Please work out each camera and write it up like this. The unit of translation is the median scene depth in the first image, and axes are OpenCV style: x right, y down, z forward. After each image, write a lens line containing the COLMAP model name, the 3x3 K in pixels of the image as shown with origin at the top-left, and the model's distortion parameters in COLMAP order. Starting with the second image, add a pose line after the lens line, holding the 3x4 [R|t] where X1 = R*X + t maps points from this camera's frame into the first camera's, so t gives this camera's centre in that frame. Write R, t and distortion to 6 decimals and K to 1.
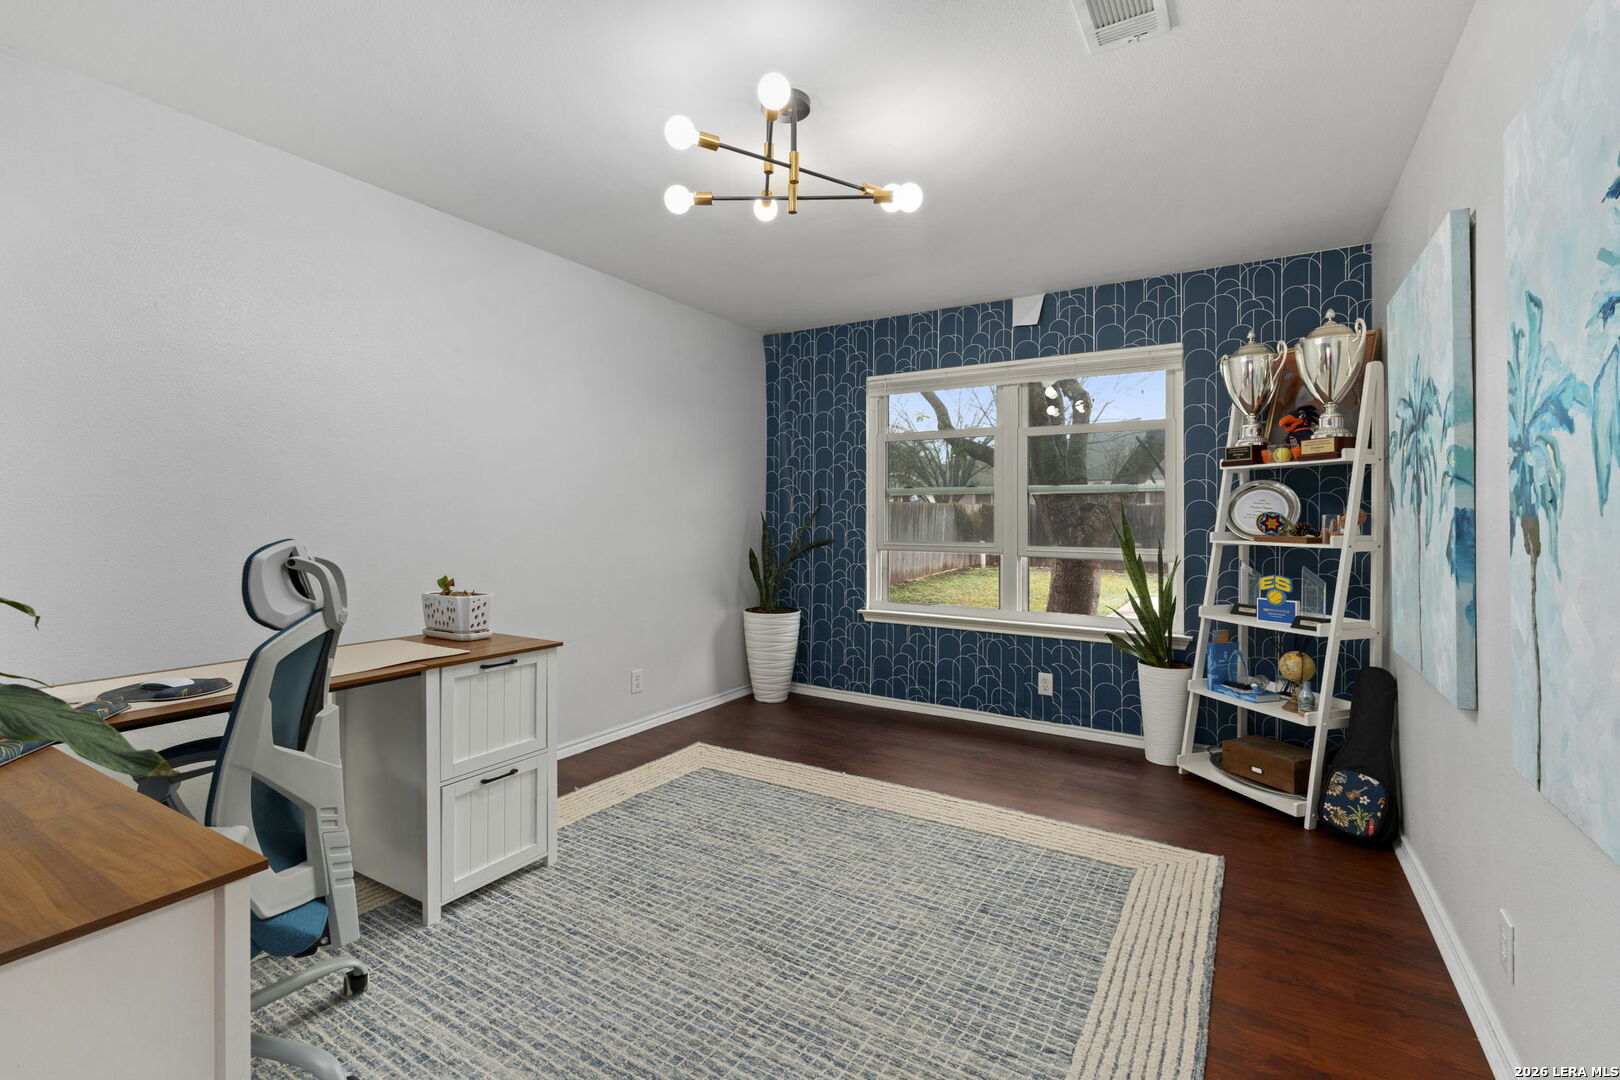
lens RADIAL K [[709.8, 0, 817.1], [0, 709.8, 516.2], [0, 0, 1]] dist [-0.007094, 0.000826]
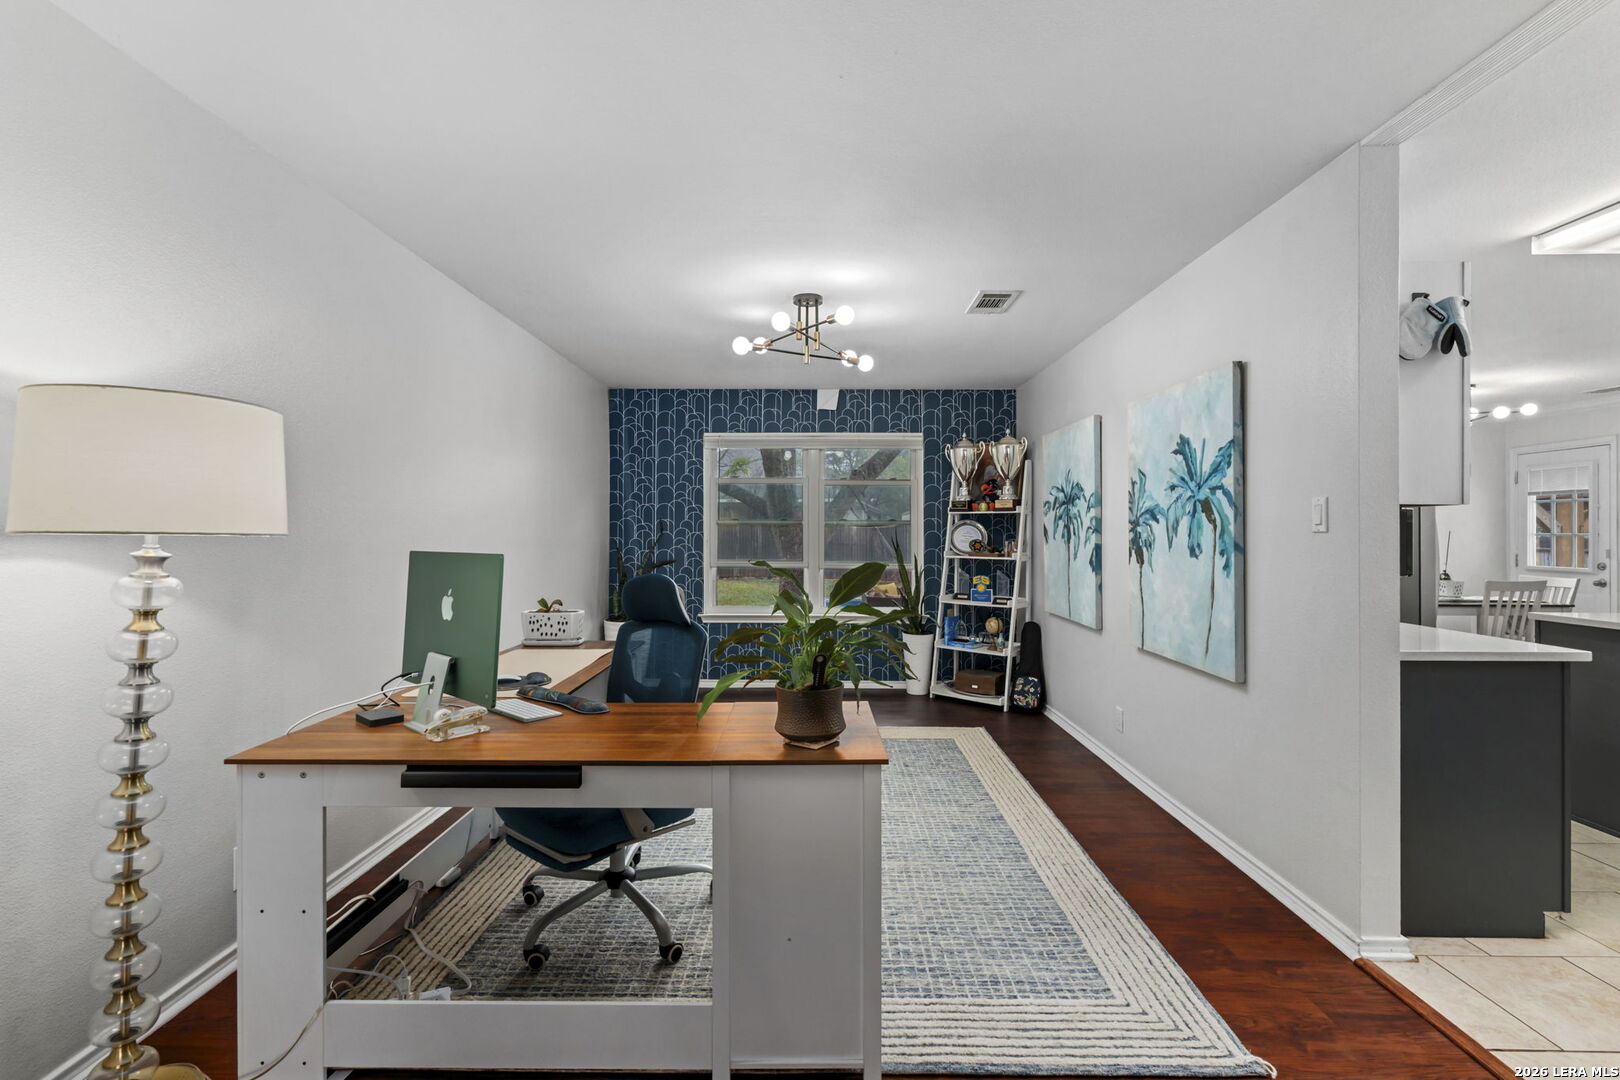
lens RADIAL K [[709.8, 0, 809.3], [0, 709.8, 532.2], [0, 0, 1]] dist [-0.007094, 0.000826]
pose [[0.858372, -0.004739, 0.513006, -0.586773], [0.001154, 0.999973, 0.007307, -0.035281], [-0.513026, -0.005680, 0.858354, -0.277331]]
